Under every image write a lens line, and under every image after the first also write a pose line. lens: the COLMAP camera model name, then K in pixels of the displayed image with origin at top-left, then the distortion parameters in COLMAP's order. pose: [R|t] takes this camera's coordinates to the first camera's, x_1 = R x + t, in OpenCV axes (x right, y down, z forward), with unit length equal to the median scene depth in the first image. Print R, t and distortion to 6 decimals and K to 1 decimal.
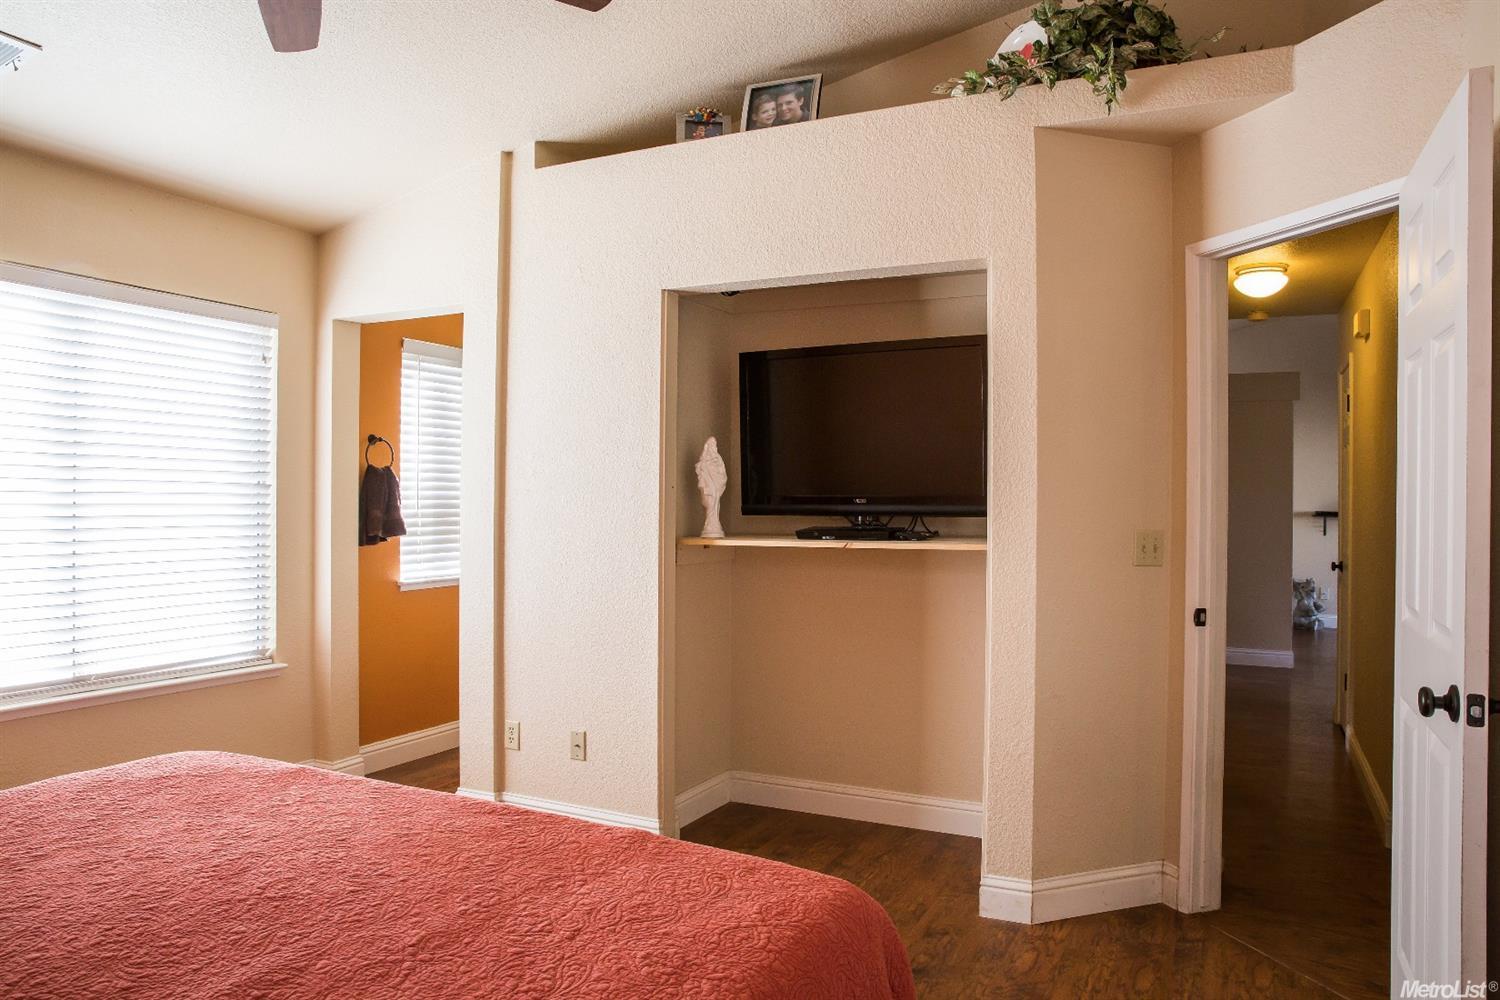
lens RADIAL K [[1072.8, 0, 748.3], [0, 1072.8, 501.2], [0, 0, 1]] dist [-0.039517, 0.003754]
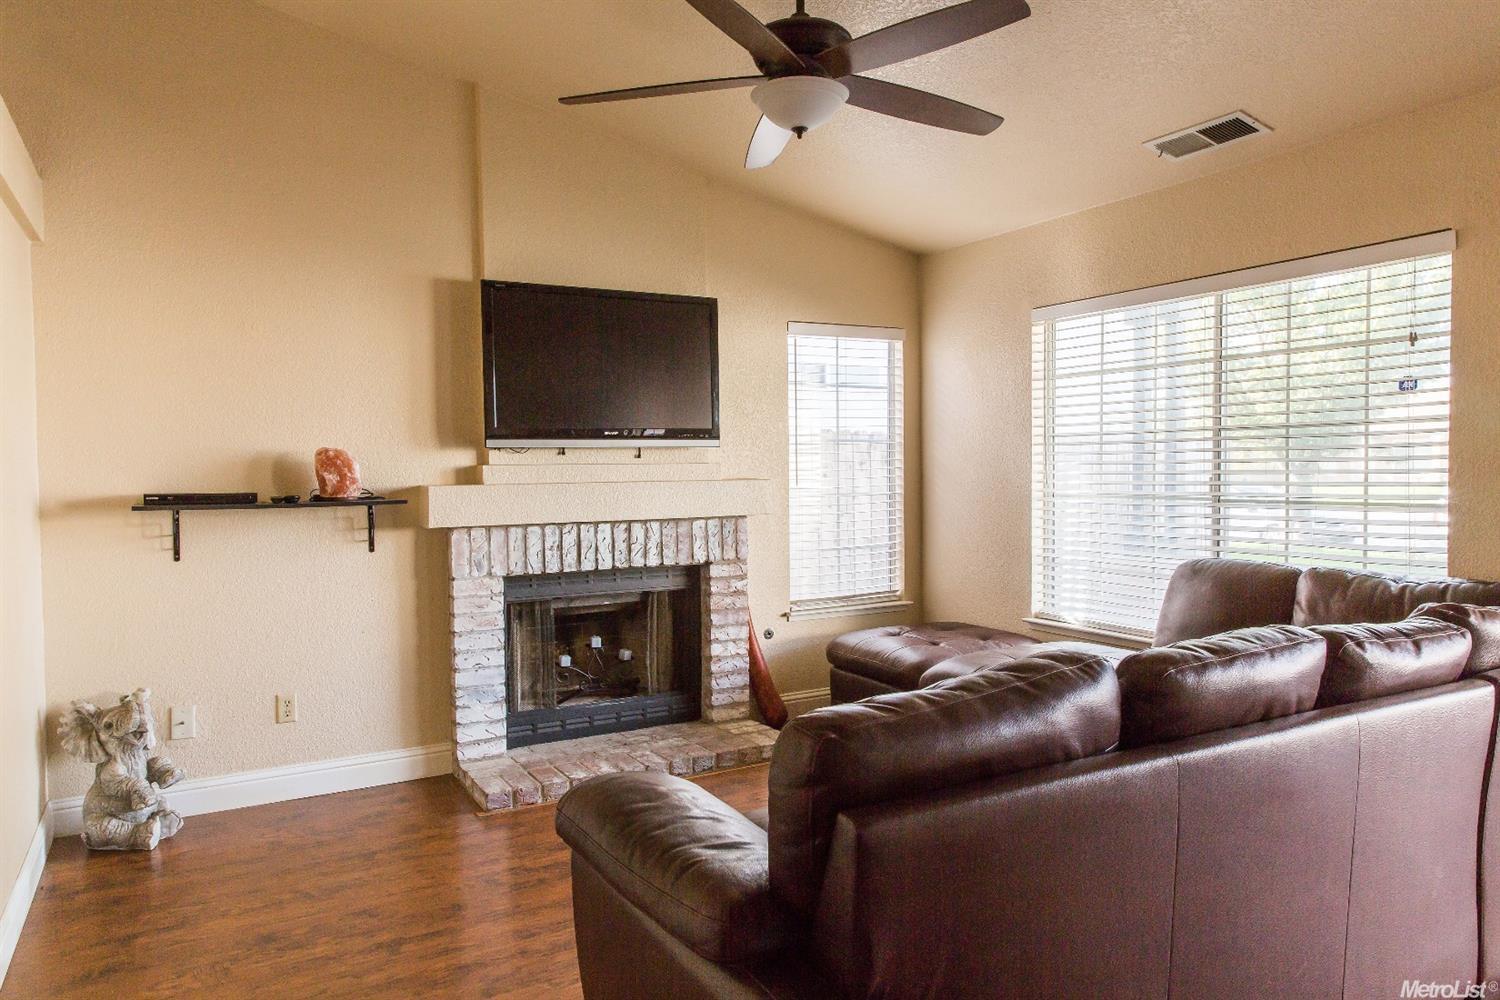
lens RADIAL K [[1014.1, 0, 749.1], [0, 1014.1, 496.6], [0, 0, 1]] dist [-0.015645, -0.006404]
pose [[0.566987, -0.043735, 0.822565, 0.380864], [0.016604, 0.998993, 0.041671, -0.000308], [-0.823559, -0.009969, 0.567143, 0.658073]]
